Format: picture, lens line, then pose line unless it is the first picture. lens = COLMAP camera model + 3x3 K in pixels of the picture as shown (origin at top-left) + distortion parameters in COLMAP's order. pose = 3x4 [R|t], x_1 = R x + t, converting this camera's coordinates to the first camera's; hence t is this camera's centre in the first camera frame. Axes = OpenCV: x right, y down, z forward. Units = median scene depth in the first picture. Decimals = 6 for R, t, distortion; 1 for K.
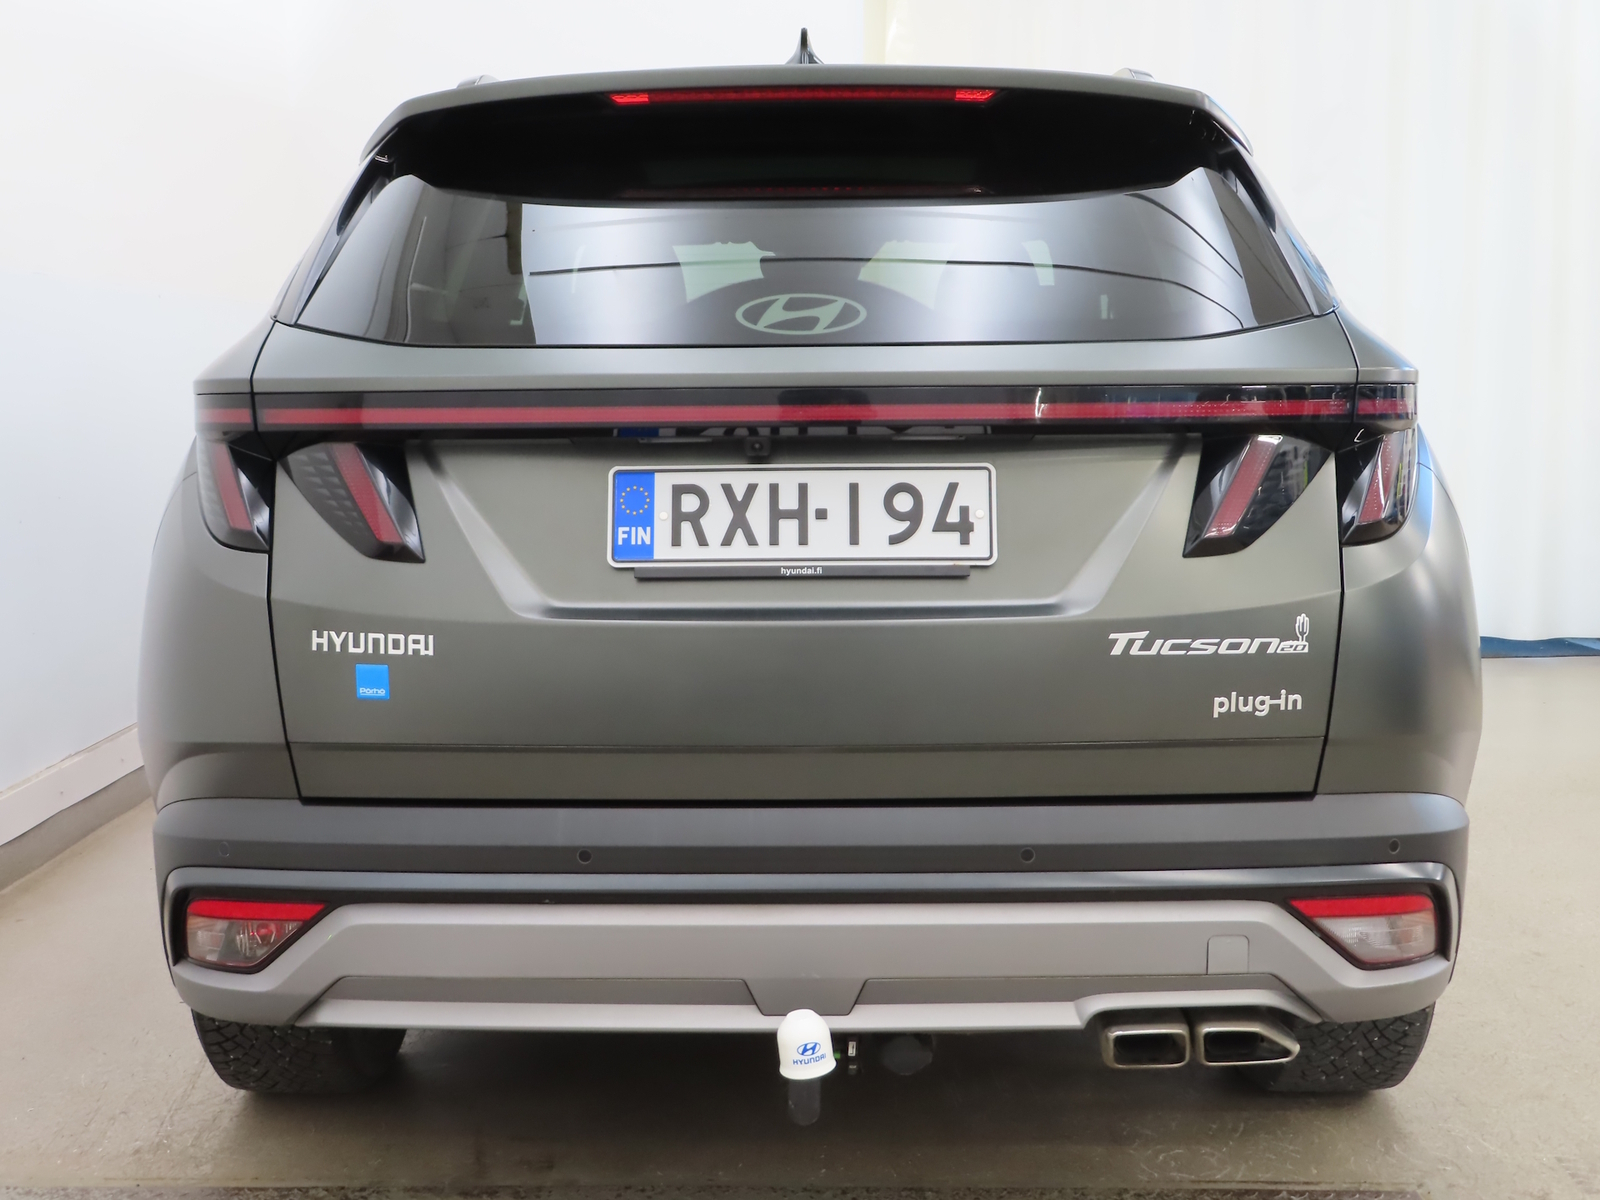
lens RADIAL K [[1915.7, 0, 800.0], [0, 1915.7, 600.0], [0, 0, 1]] dist [0.035403, -0.005433]
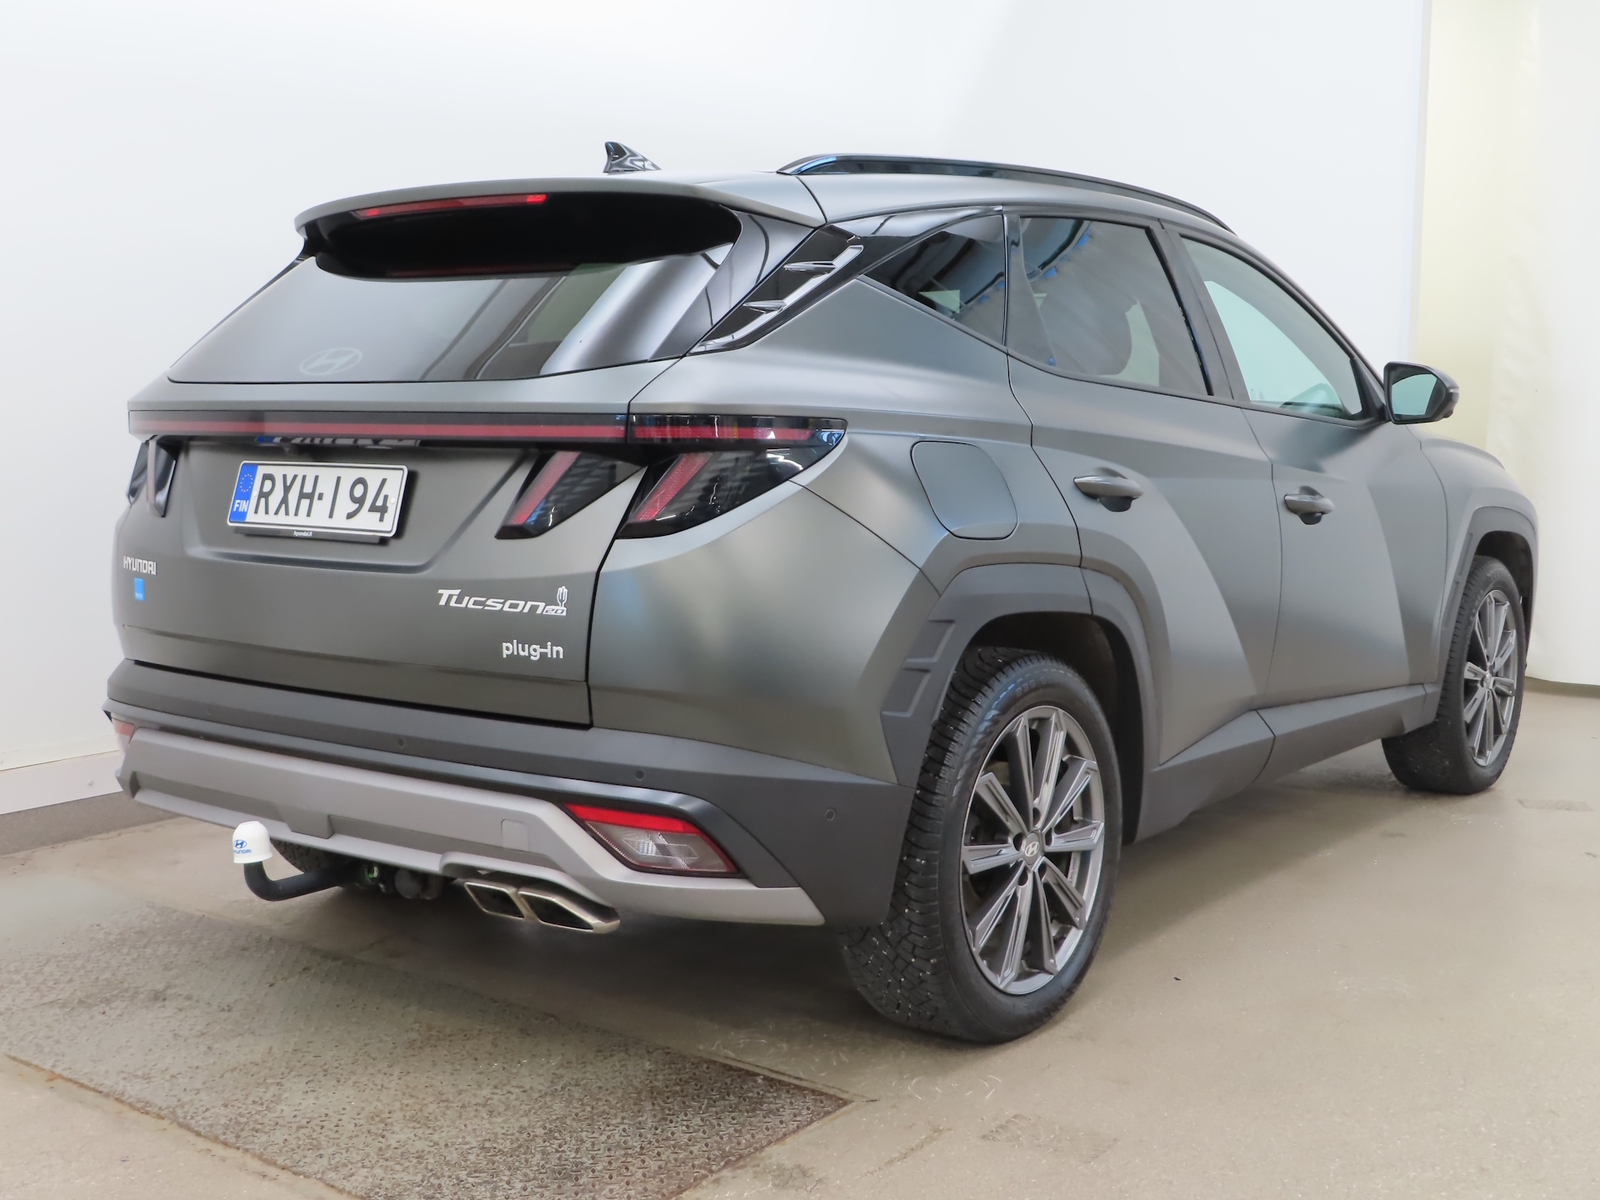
lens RADIAL K [[1915.7, 0, 800.0], [0, 1915.7, 600.0], [0, 0, 1]] dist [0.035403, -0.005433]
pose [[0.794523, 0.070941, -0.603076, 1.201656], [-0.077890, 0.996854, 0.014646, -0.015633], [0.602218, 0.035337, 0.797549, 0.042352]]
